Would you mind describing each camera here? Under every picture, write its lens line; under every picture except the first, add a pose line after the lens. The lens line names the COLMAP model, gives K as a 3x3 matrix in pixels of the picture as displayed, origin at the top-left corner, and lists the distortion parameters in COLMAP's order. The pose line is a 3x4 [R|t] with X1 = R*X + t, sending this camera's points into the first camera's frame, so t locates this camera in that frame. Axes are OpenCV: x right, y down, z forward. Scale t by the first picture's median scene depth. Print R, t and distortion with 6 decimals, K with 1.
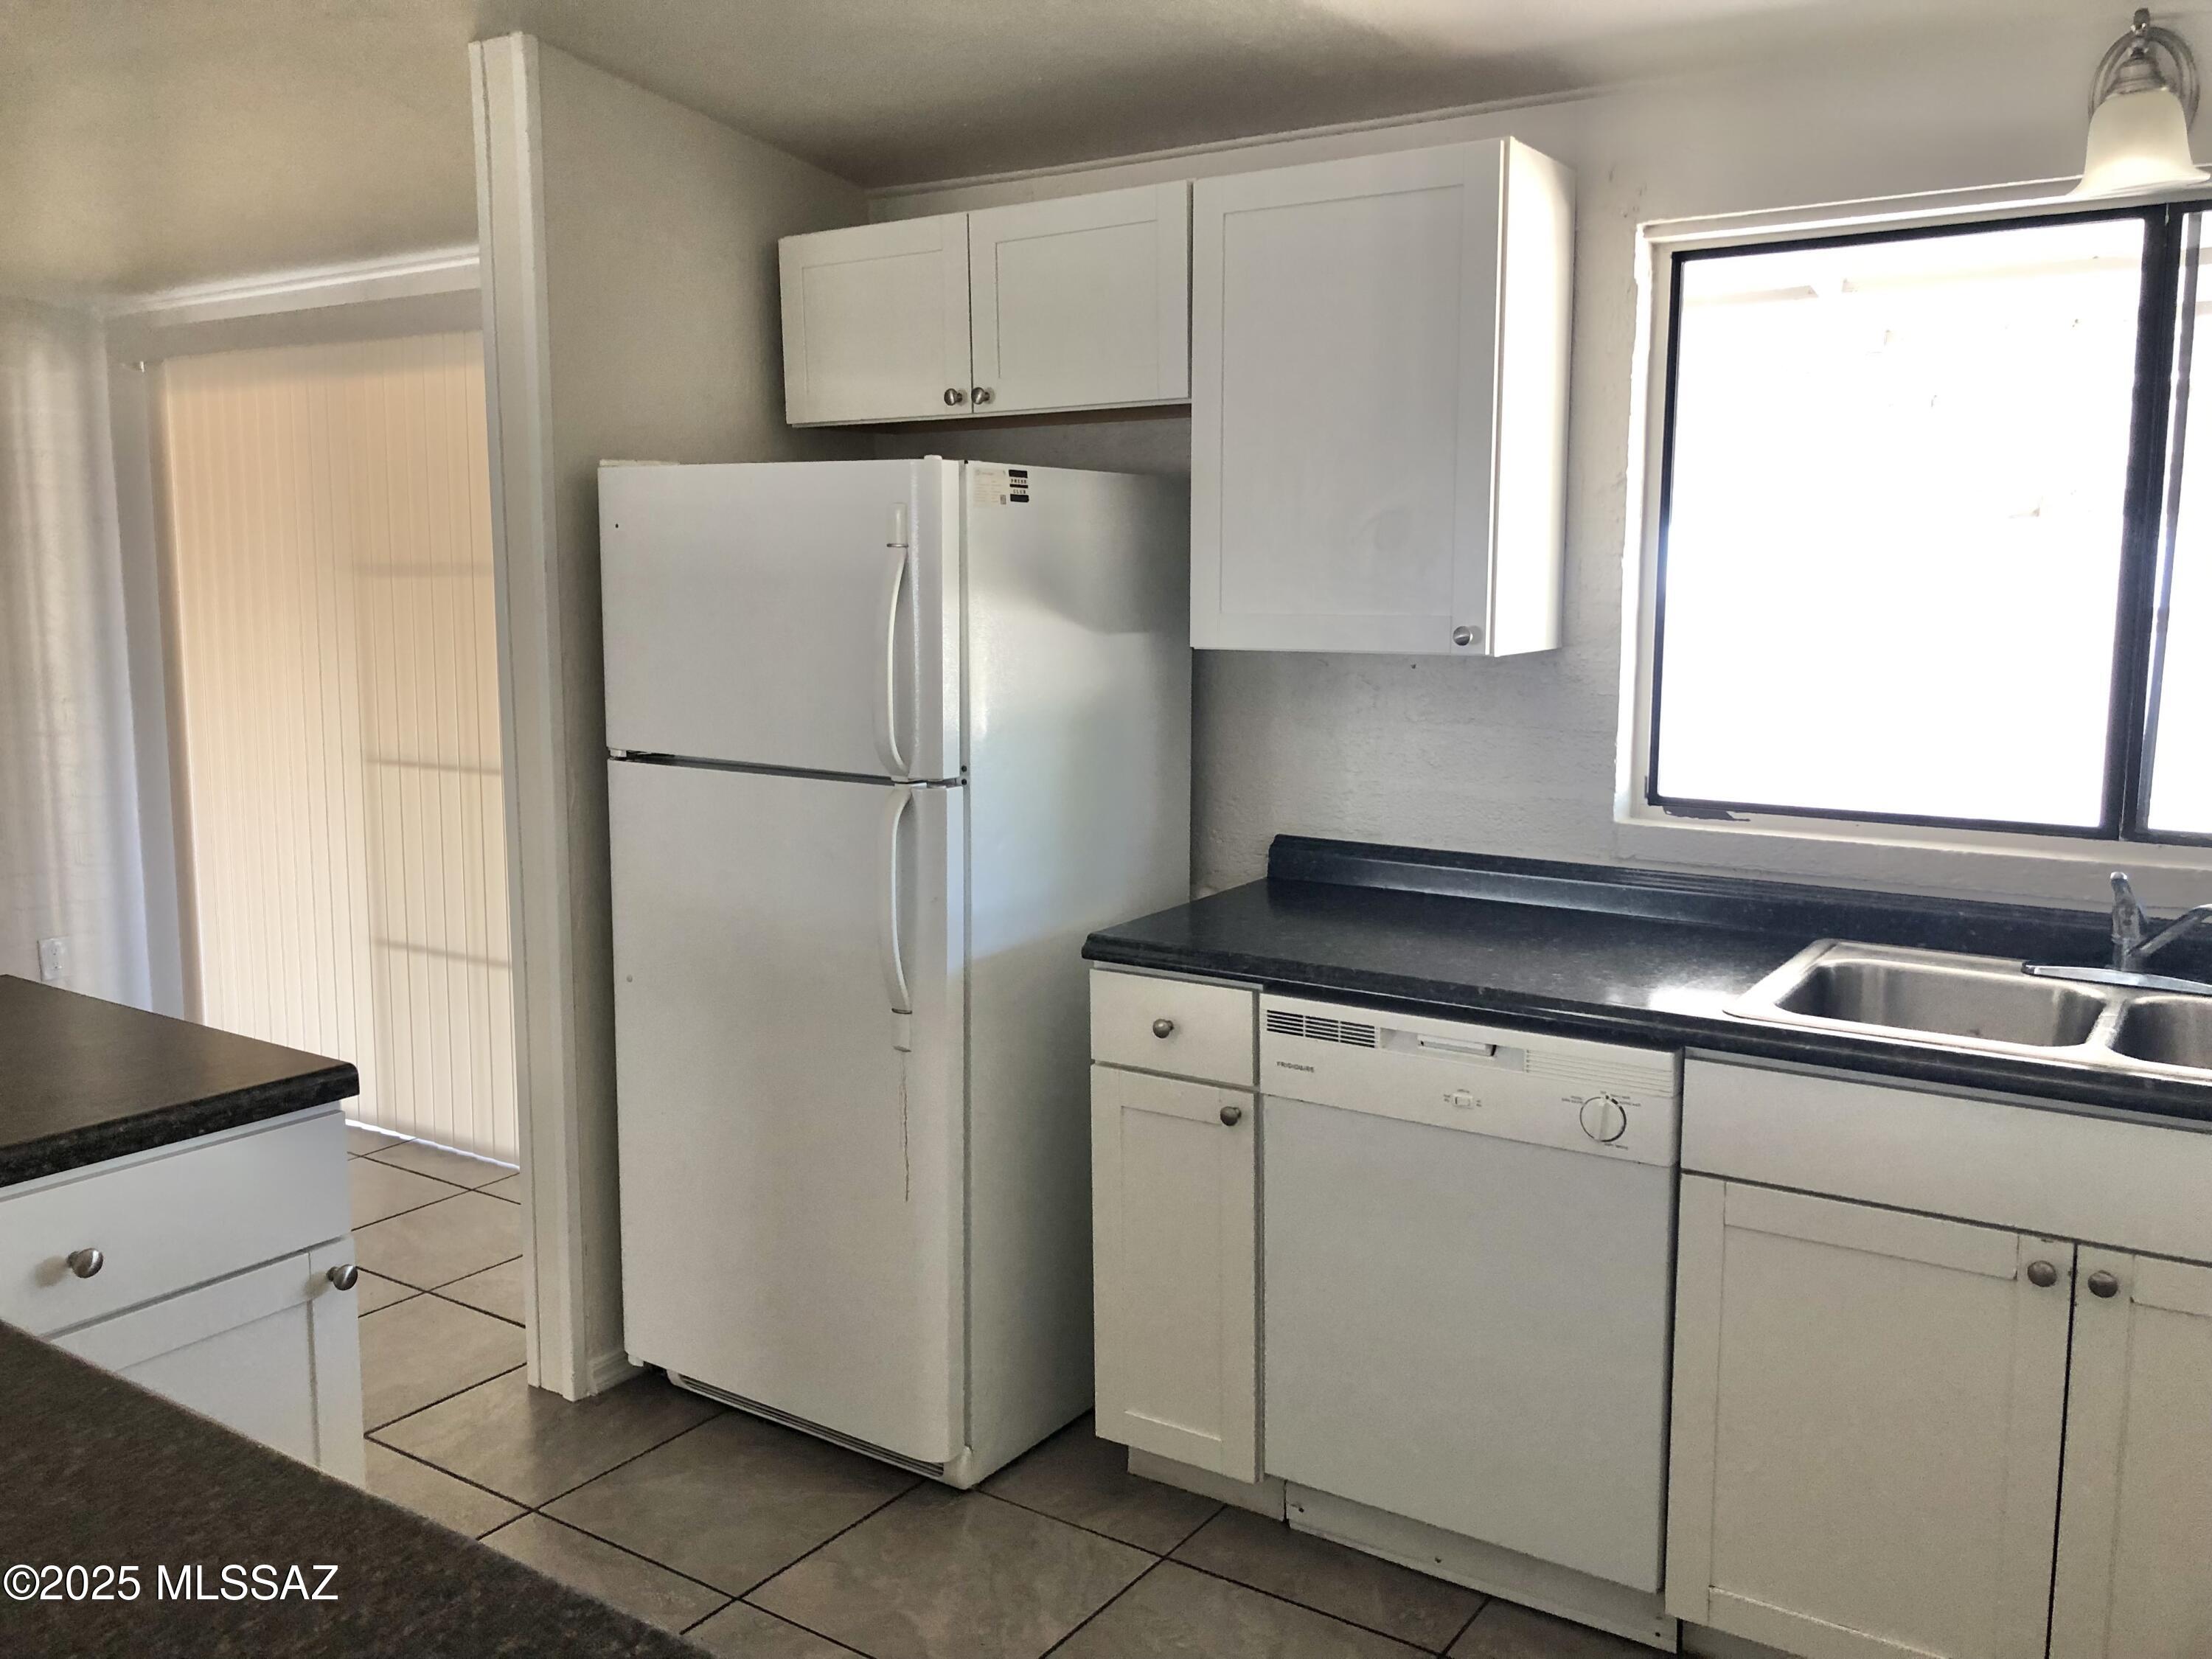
lens RADIAL K [[1819.8, 0, 1102.6], [0, 1819.8, 811.5], [0, 0, 1]] dist [0.025032, -0.054968]
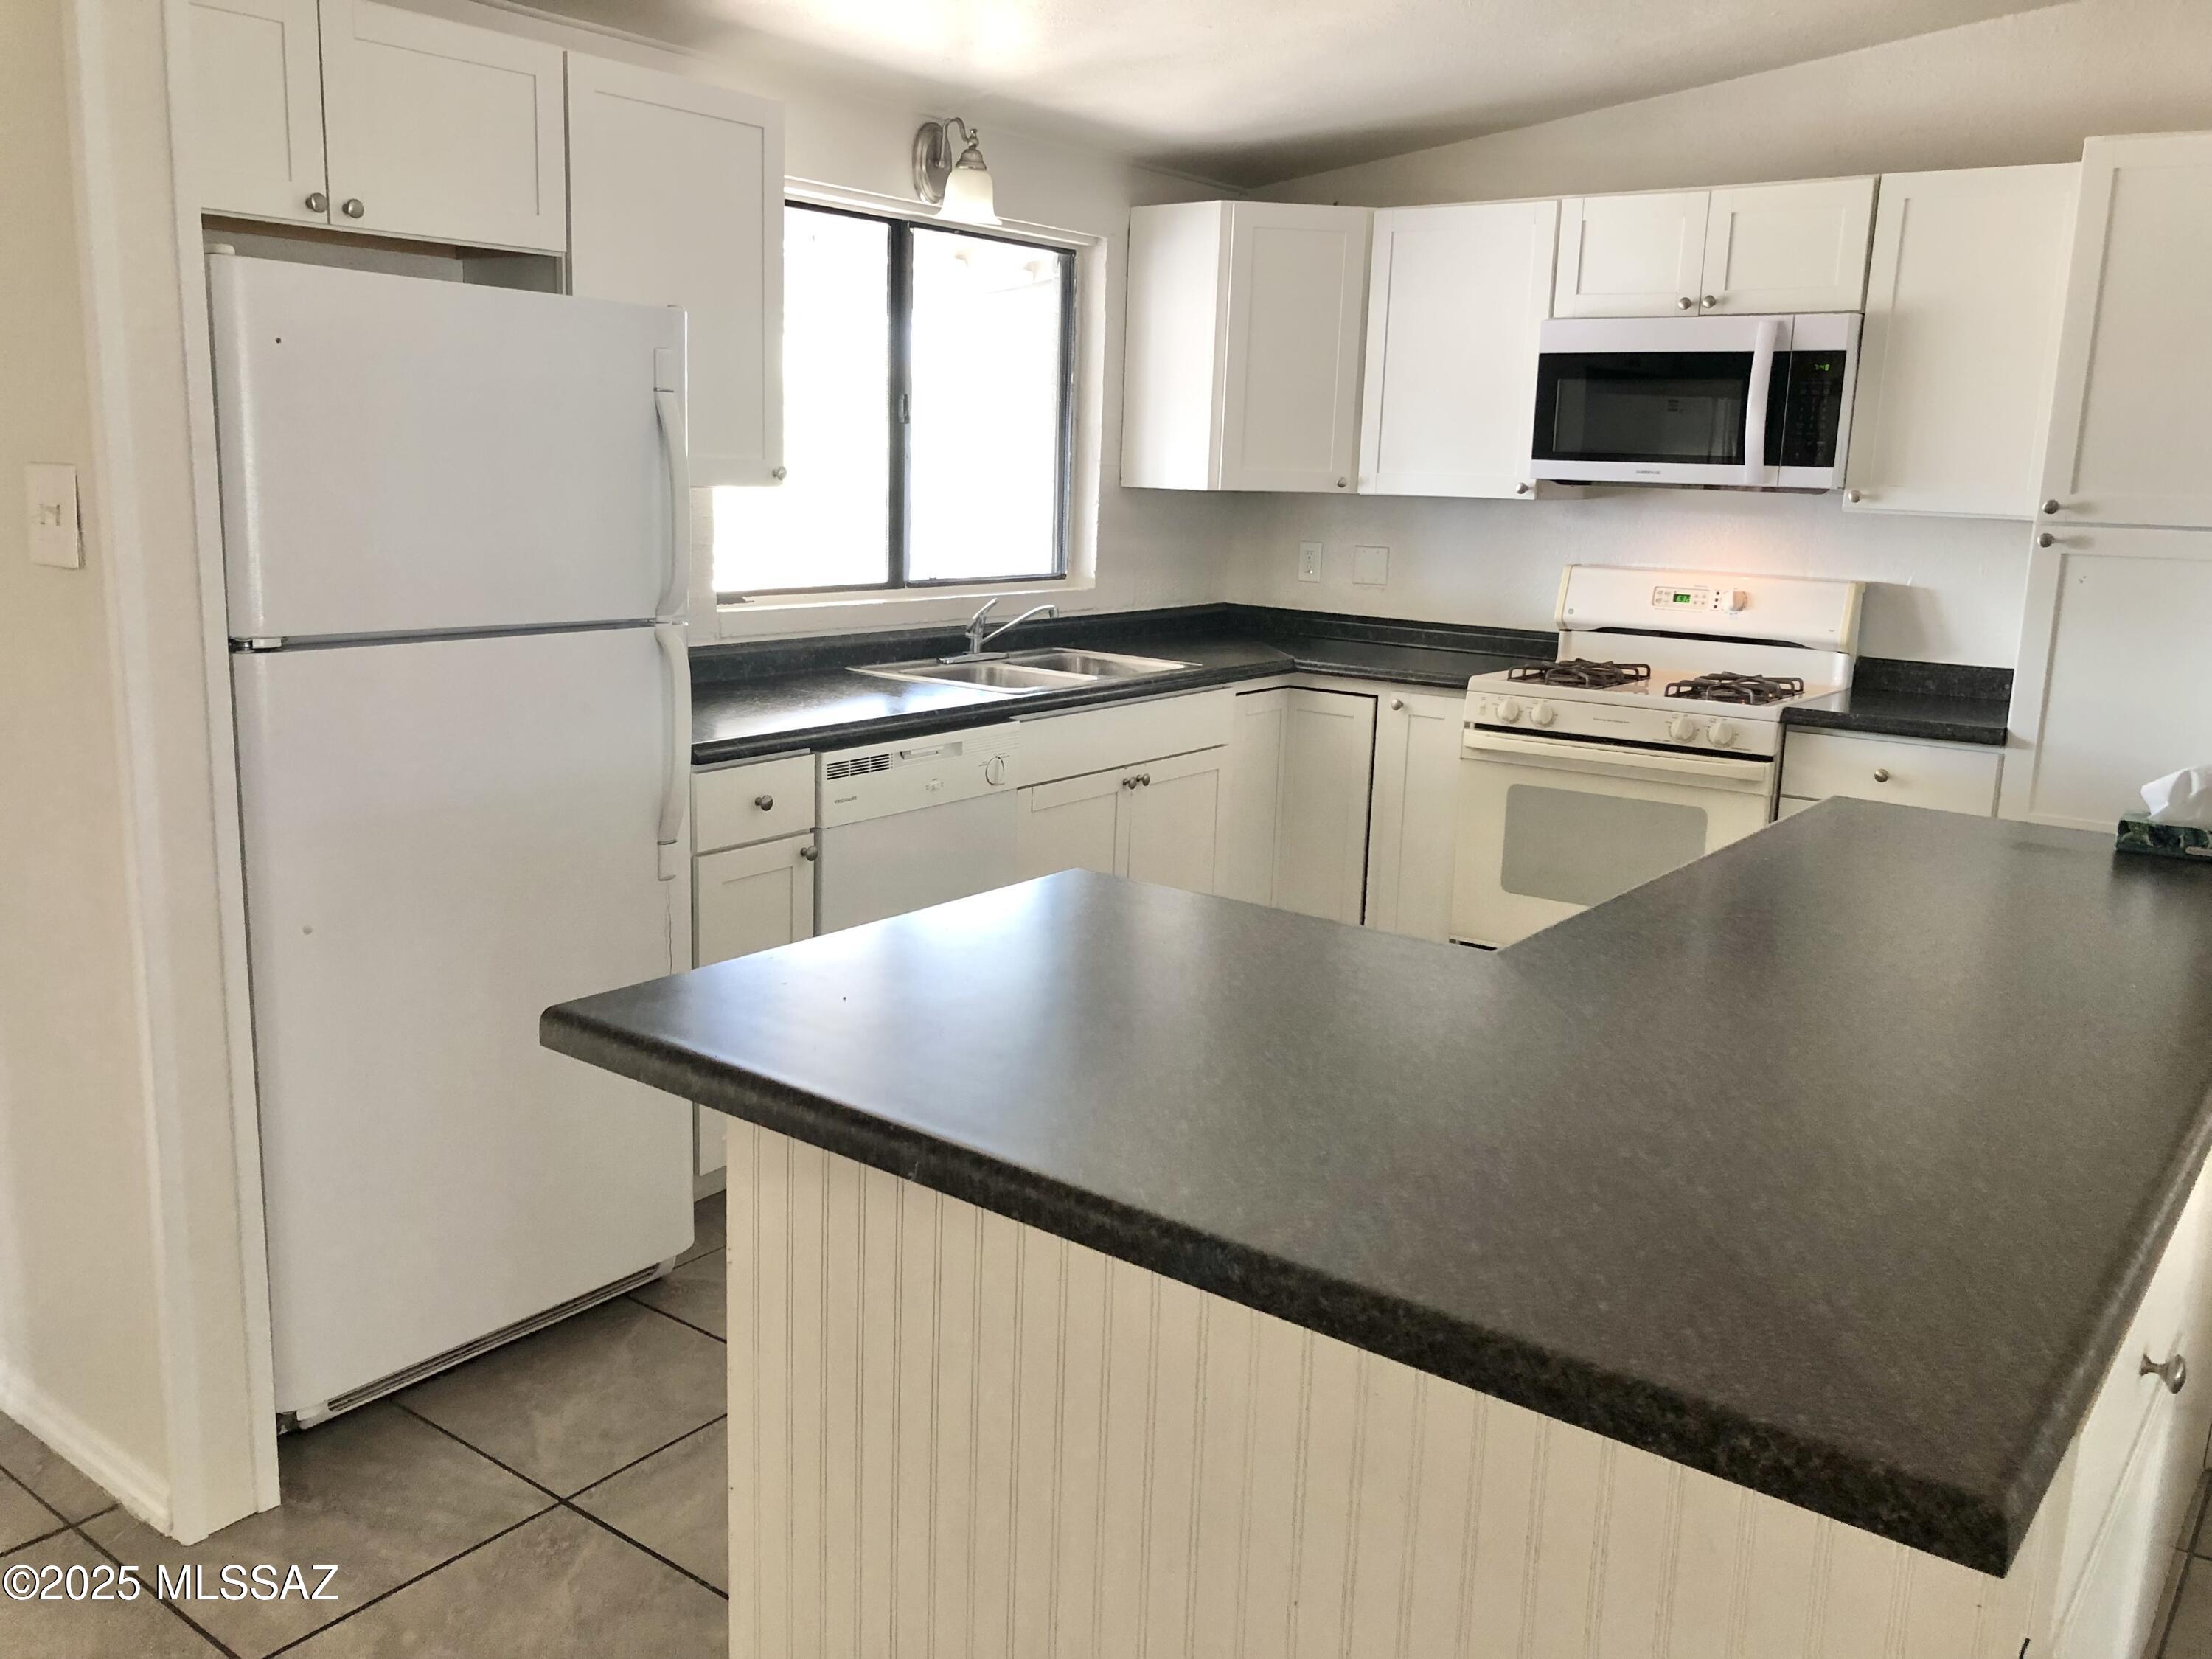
lens RADIAL K [[1819.8, 0, 1082.9], [0, 1819.8, 827.7], [0, 0, 1]] dist [0.025032, -0.054968]
pose [[0.037467, -0.200887, 0.978898, -1.181202], [0.097824, 0.975618, 0.196470, -0.085235], [-0.994498, 0.088399, 0.056205, 0.732343]]
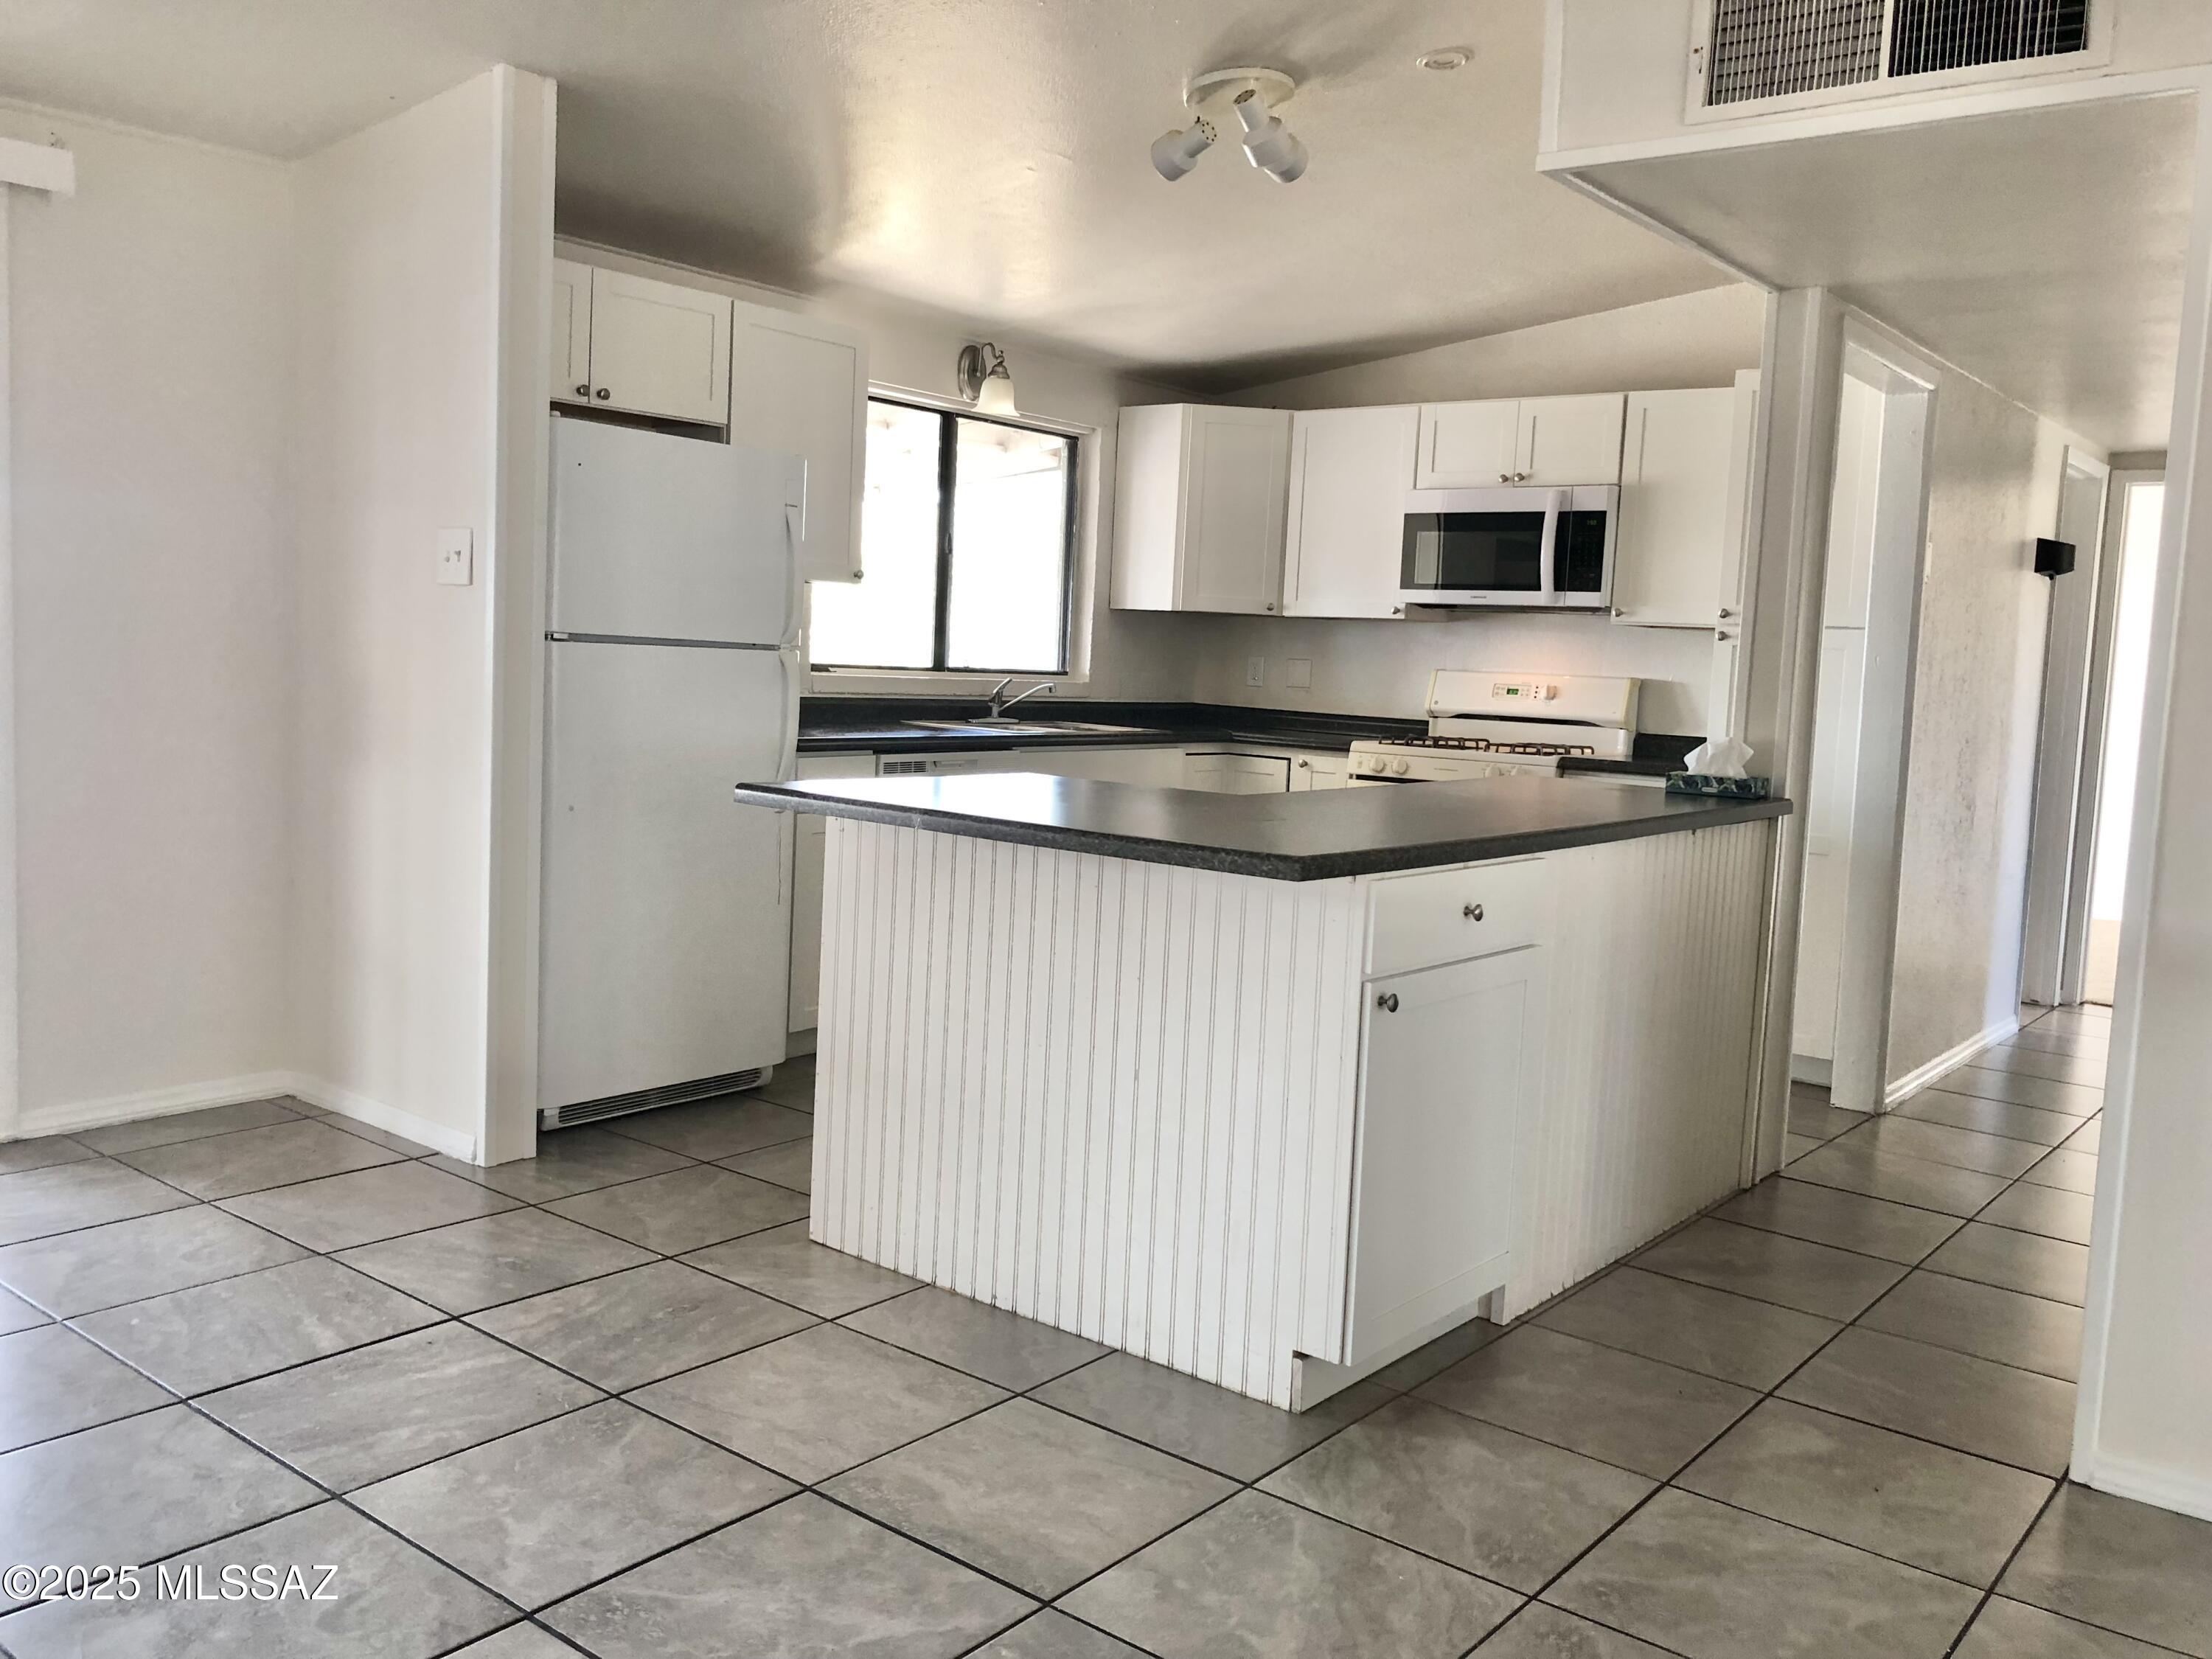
lens RADIAL K [[1819.8, 0, 1113.6], [0, 1819.8, 853.4], [0, 0, 1]] dist [0.025032, -0.054968]
pose [[0.057532, -0.107721, 0.992515, -1.824835], [0.079476, 0.991501, 0.103004, 0.022870], [-0.995175, 0.072955, 0.065604, 0.619611]]
